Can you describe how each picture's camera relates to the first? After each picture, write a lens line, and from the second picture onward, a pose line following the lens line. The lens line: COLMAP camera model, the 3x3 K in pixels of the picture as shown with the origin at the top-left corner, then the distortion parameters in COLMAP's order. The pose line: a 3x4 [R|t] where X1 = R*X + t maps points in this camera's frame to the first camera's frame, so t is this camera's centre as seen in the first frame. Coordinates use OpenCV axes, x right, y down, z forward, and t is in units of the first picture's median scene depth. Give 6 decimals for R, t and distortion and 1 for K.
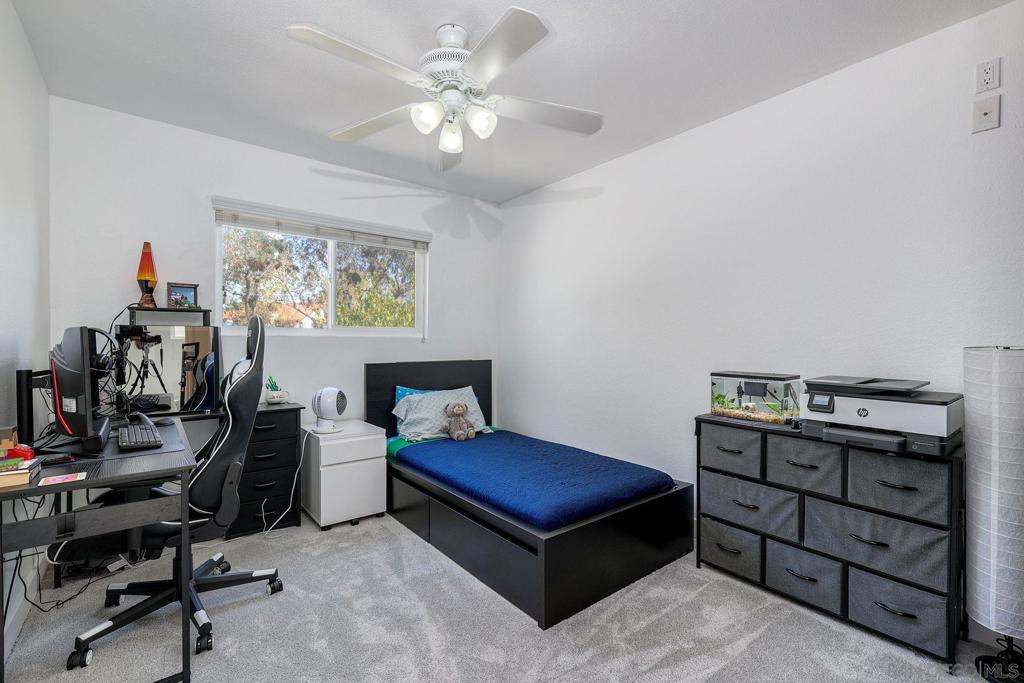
lens RADIAL K [[450.1, 0, 513.1], [0, 450.1, 348.3], [0, 0, 1]] dist [0.012331, 0.000461]
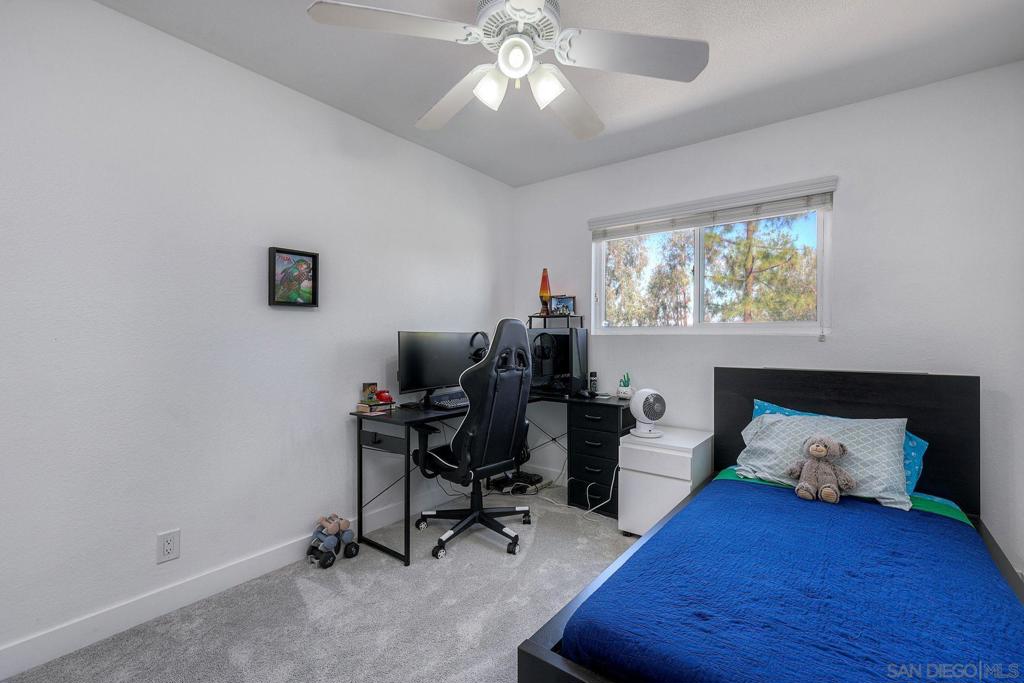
lens RADIAL K [[450.1, 0, 517.7], [0, 450.1, 338.4], [0, 0, 1]] dist [0.012331, 0.000461]
pose [[0.266887, 0.010717, -0.963668, 0.386291], [-0.003893, 0.999942, 0.010042, -0.026546], [0.963720, 0.001071, 0.266913, 0.430579]]
